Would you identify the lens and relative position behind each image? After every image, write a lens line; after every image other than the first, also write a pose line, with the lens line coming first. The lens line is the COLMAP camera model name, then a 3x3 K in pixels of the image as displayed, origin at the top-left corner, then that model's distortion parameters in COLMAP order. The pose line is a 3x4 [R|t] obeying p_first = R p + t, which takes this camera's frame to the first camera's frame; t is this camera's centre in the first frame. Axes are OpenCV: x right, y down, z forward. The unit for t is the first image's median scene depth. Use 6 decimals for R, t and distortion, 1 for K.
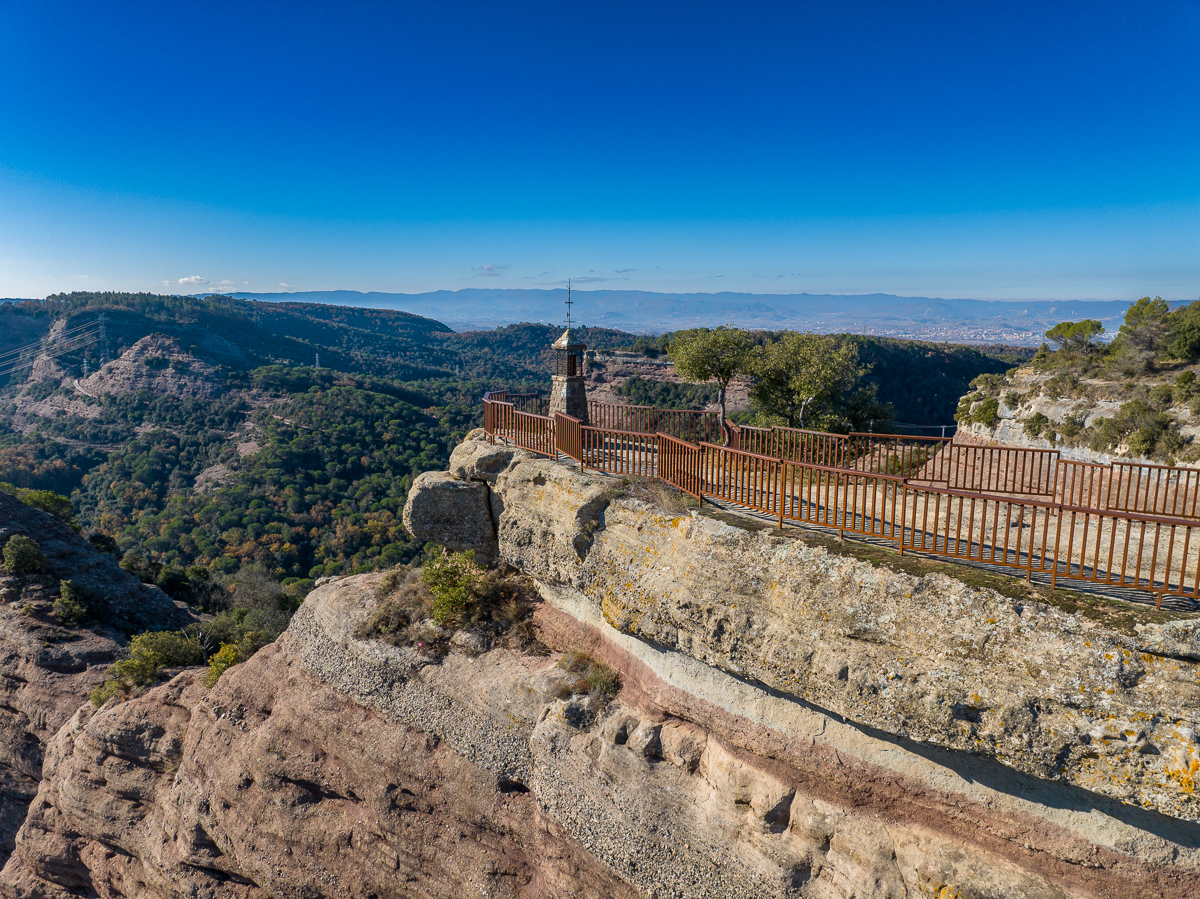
lens RADIAL K [[846.0, 0, 598.3], [0, 846.0, 453.5], [0, 0, 1]] dist [-0.049759, 0.019677]
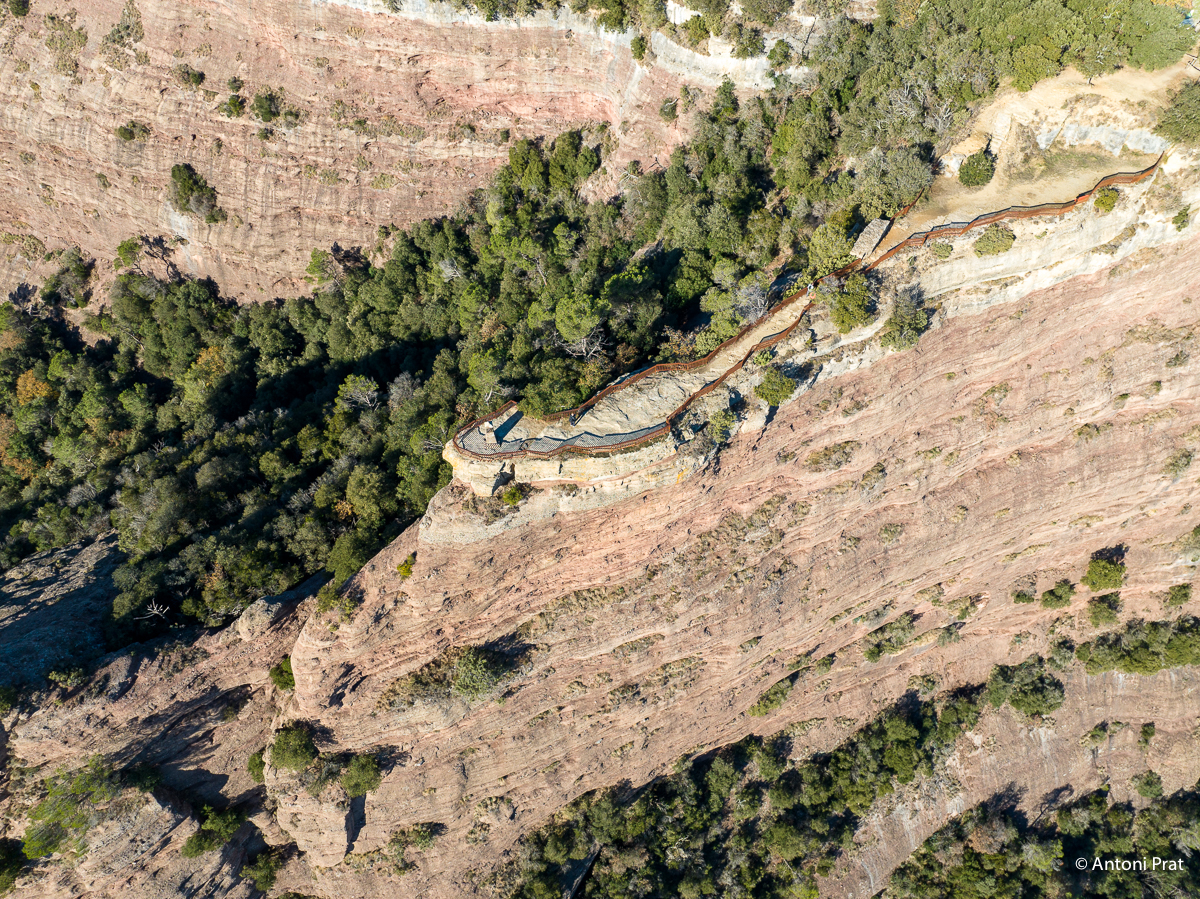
lens RADIAL K [[846.0, 0, 598.6], [0, 846.0, 448.3], [0, 0, 1]] dist [-0.049759, 0.019677]
pose [[0.461196, -0.748230, 0.476918, -0.839263], [0.158890, 0.598450, 0.785246, -1.475537], [-0.872956, -0.286375, 0.394889, -0.384772]]
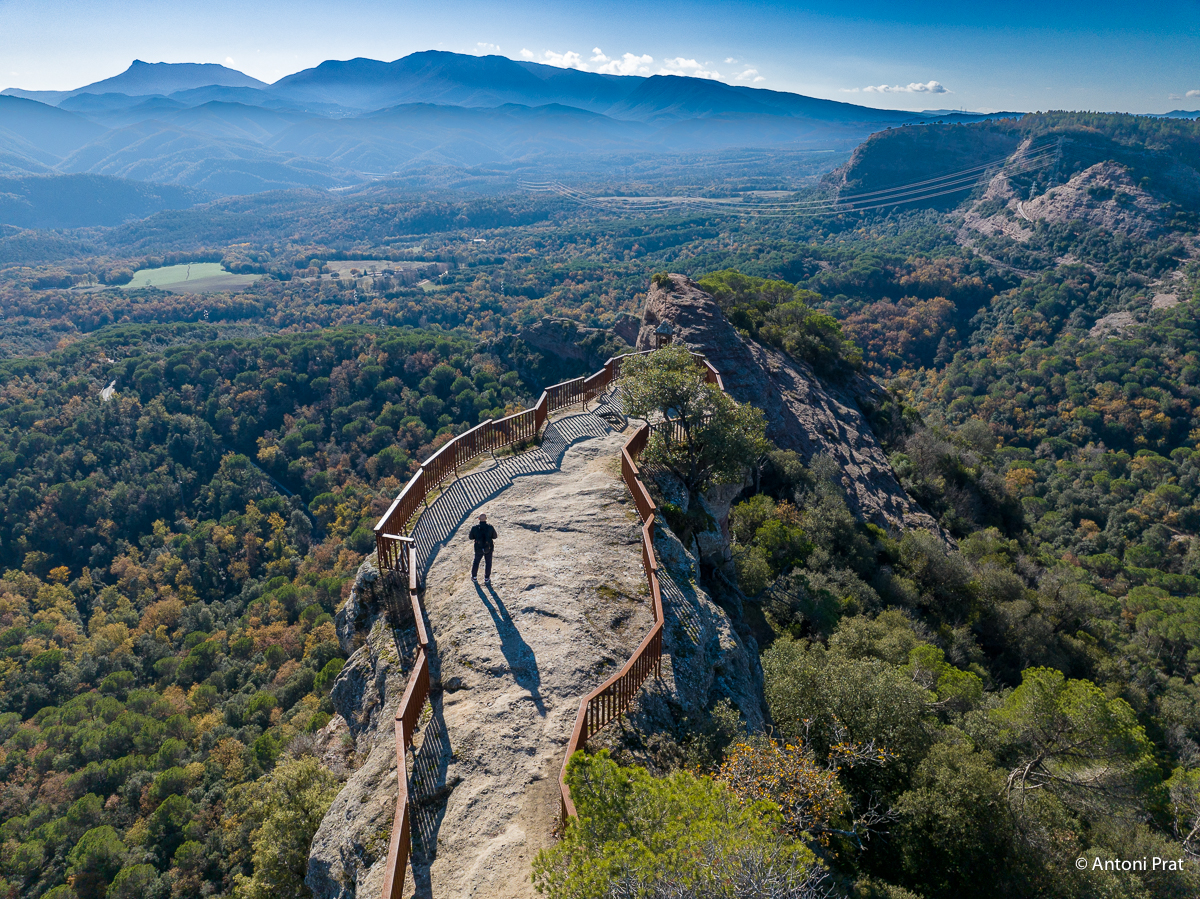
lens RADIAL K [[846.0, 0, 602.7], [0, 846.0, 458.0], [0, 0, 1]] dist [-0.049759, 0.019677]
pose [[0.507280, 0.332541, -0.795037, 0.040009], [-0.158201, 0.942807, 0.293407, -0.011735], [0.847136, -0.023064, 0.530875, 0.007196]]
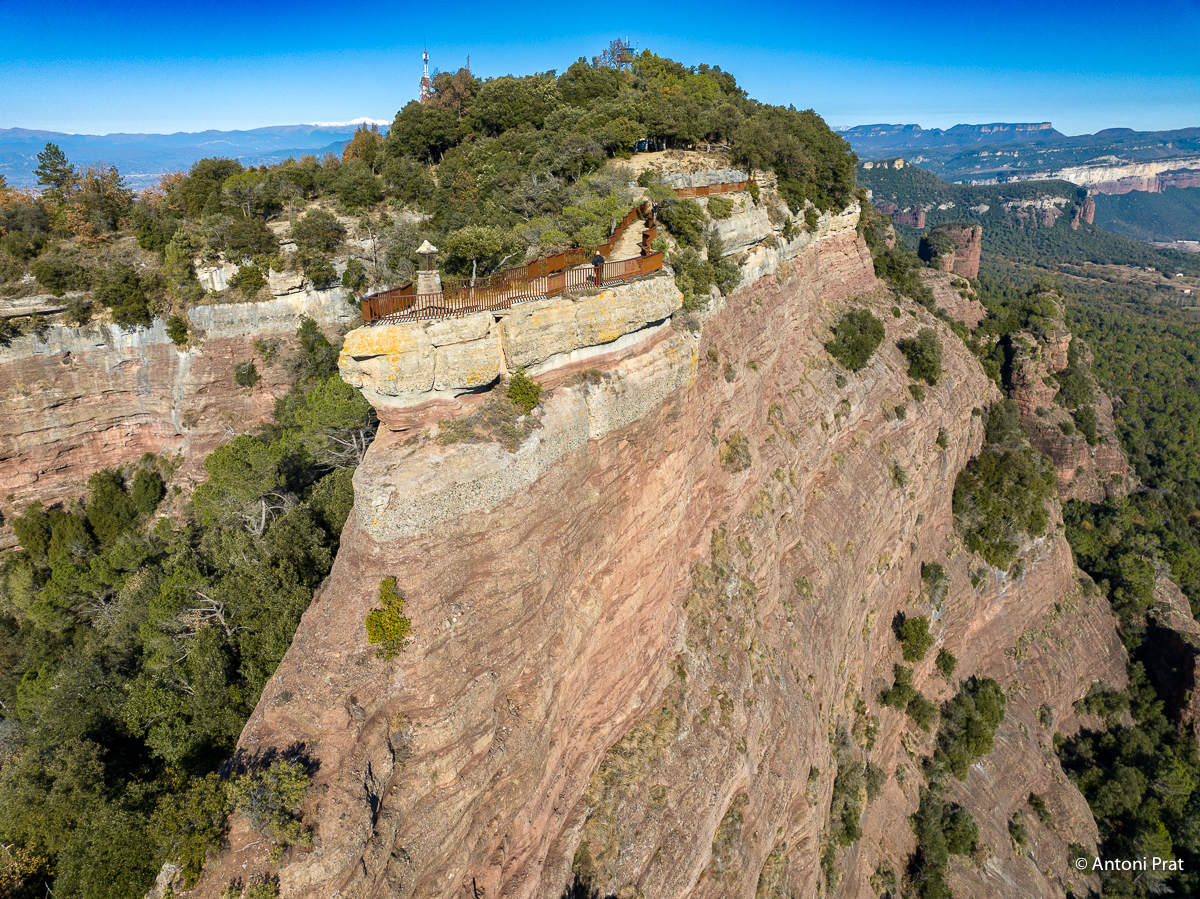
lens RADIAL K [[846.0, 0, 598.9], [0, 846.0, 447.4], [0, 0, 1]] dist [-0.049759, 0.019677]
pose [[-0.291015, -0.316380, 0.902892, -0.961548], [0.174974, 0.910220, 0.375344, -0.190952], [-0.940582, 0.267213, -0.209529, 0.655660]]
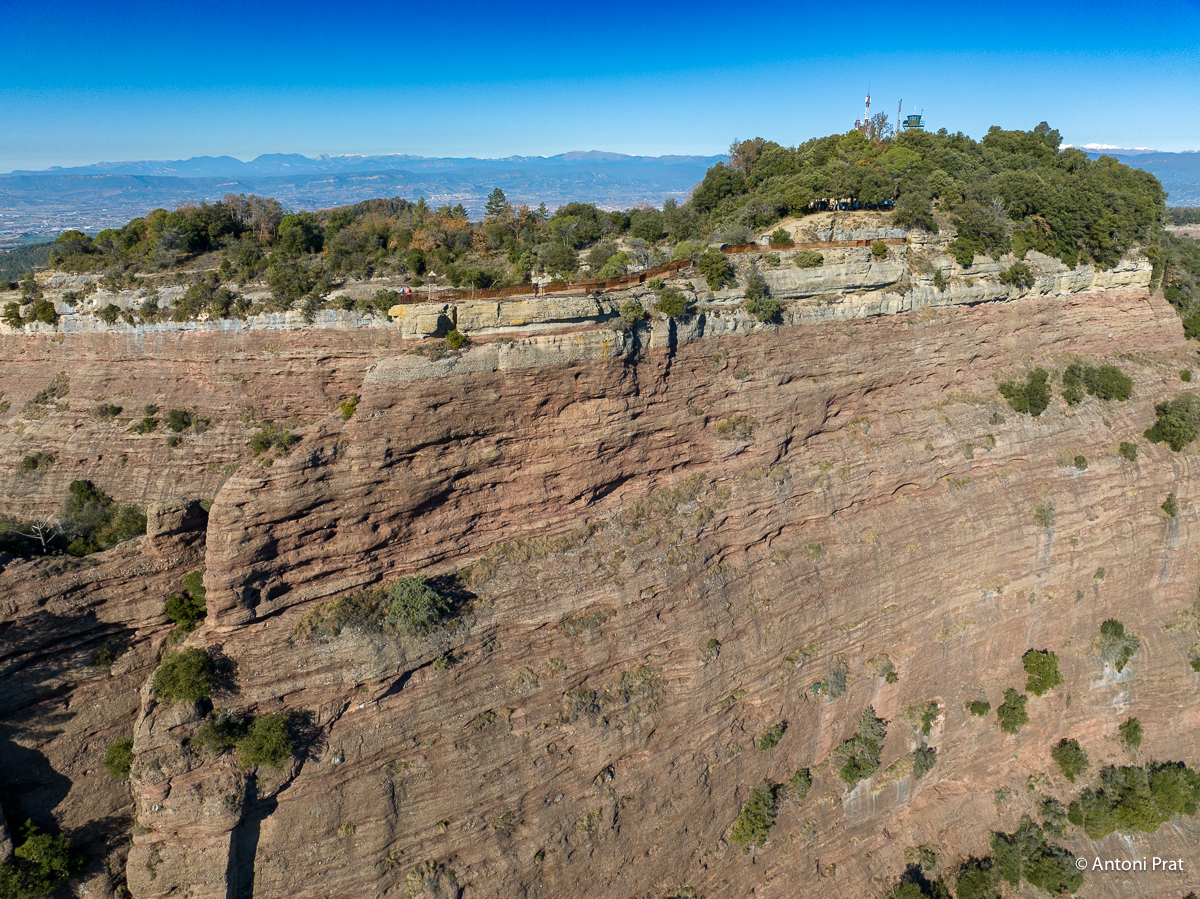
lens RADIAL K [[846.0, 0, 598.6], [0, 846.0, 450.2], [0, 0, 1]] dist [-0.049759, 0.019677]
pose [[0.277551, -0.297347, 0.913537, -1.970322], [0.172208, 0.950894, 0.257186, -0.129948], [-0.945151, 0.085937, 0.315127, -0.442146]]
